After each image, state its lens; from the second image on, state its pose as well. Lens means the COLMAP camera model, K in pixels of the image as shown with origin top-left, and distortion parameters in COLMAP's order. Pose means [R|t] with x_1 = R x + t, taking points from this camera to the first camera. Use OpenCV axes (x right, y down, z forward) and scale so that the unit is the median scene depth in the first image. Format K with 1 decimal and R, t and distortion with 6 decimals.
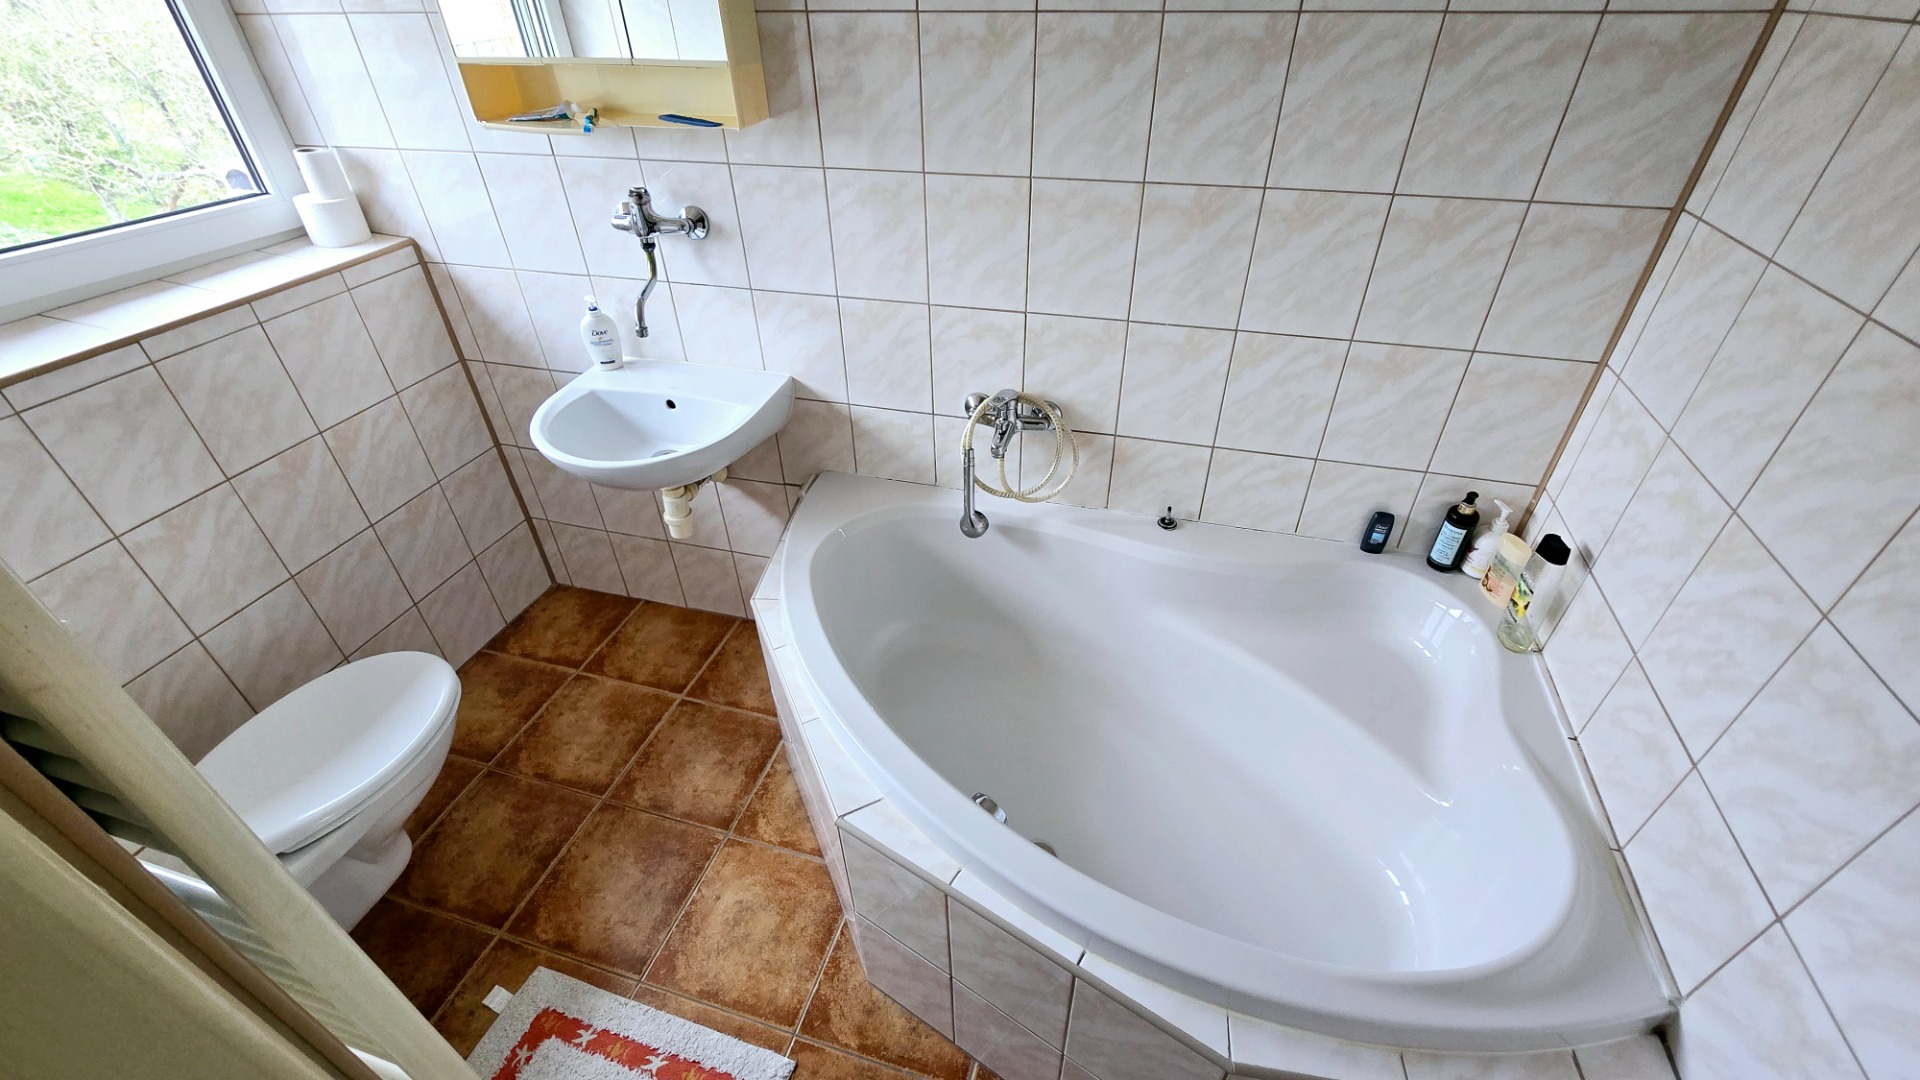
lens RADIAL K [[794.1, 0, 957.1], [0, 794.1, 531.6], [0, 0, 1]] dist [-0.004445, 0.001246]
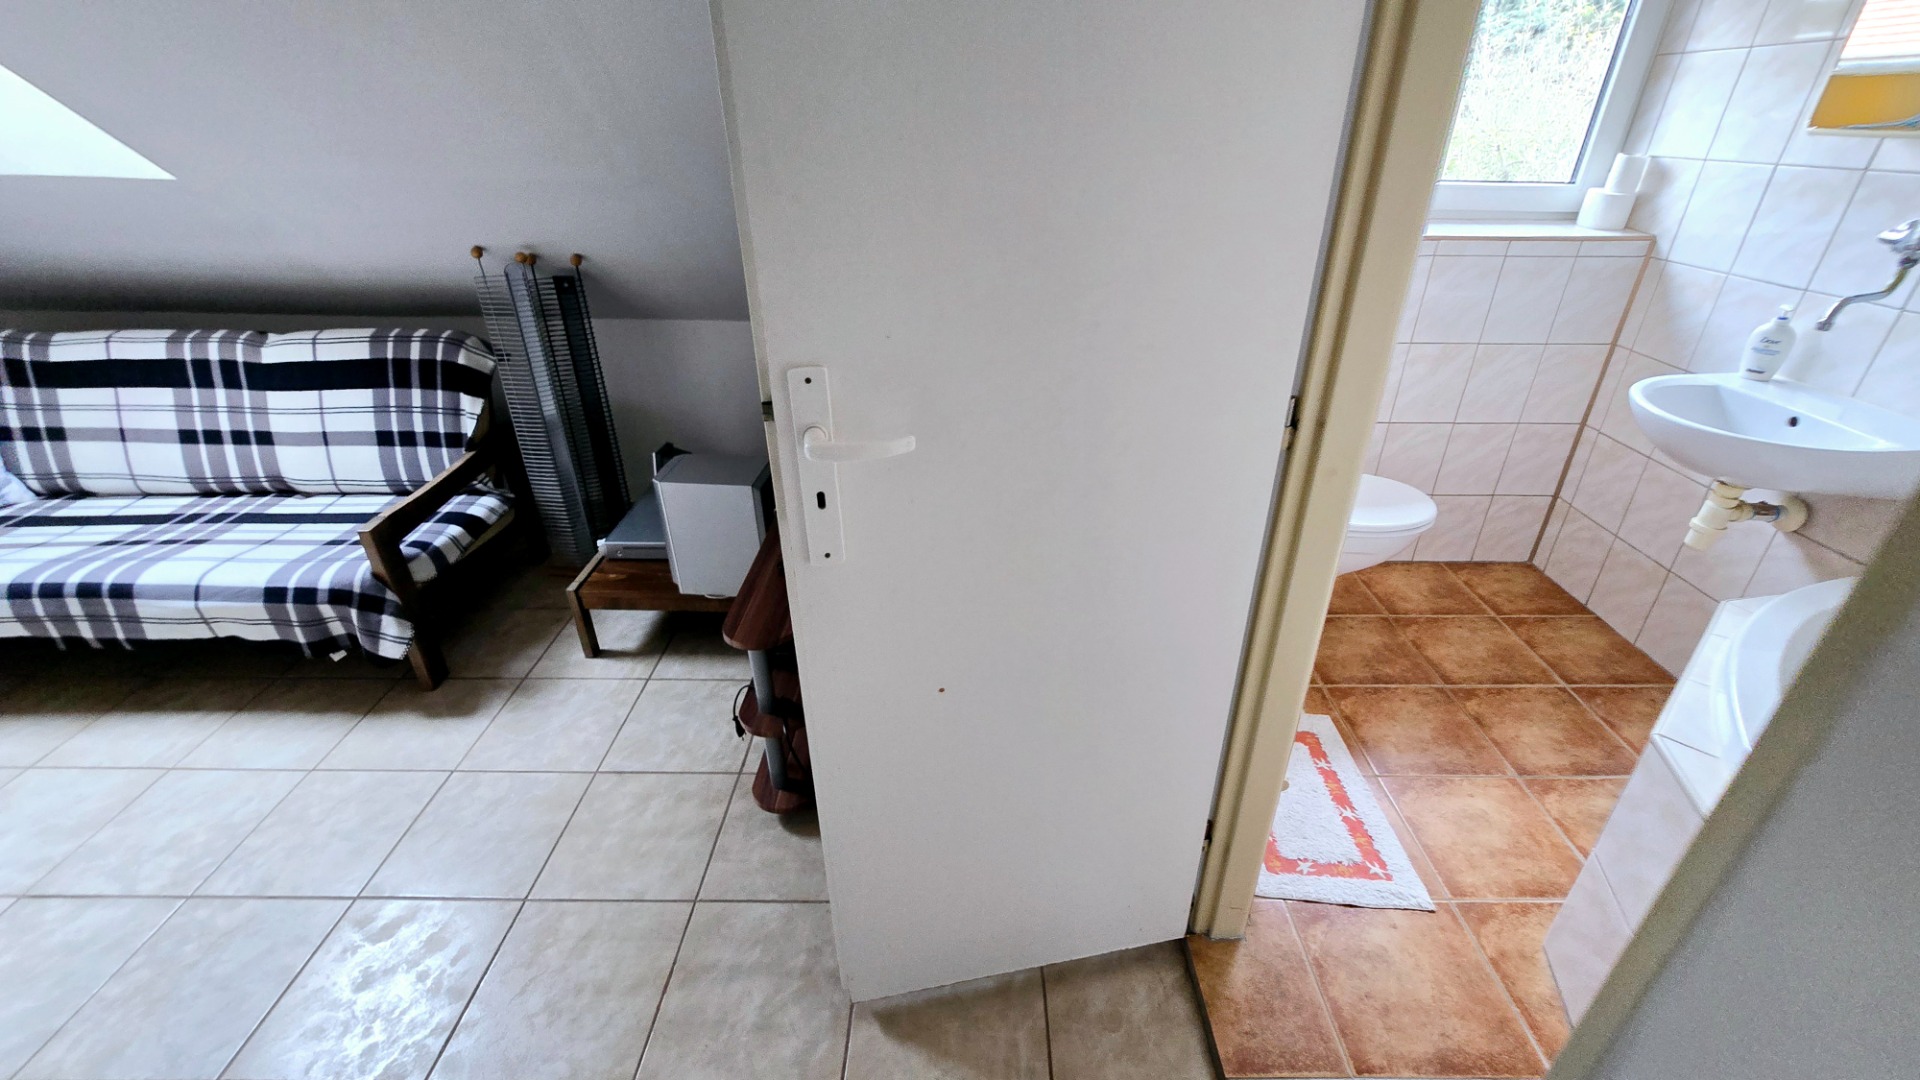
lens RADIAL K [[794.1, 0, 973.2], [0, 794.1, 544.4], [0, 0, 1]] dist [-0.004445, 0.001246]
pose [[0.291191, 0.475024, -0.830397, 0.208083], [-0.568483, 0.784055, 0.249167, 0.269431], [0.769438, 0.399512, 0.498353, -0.179062]]
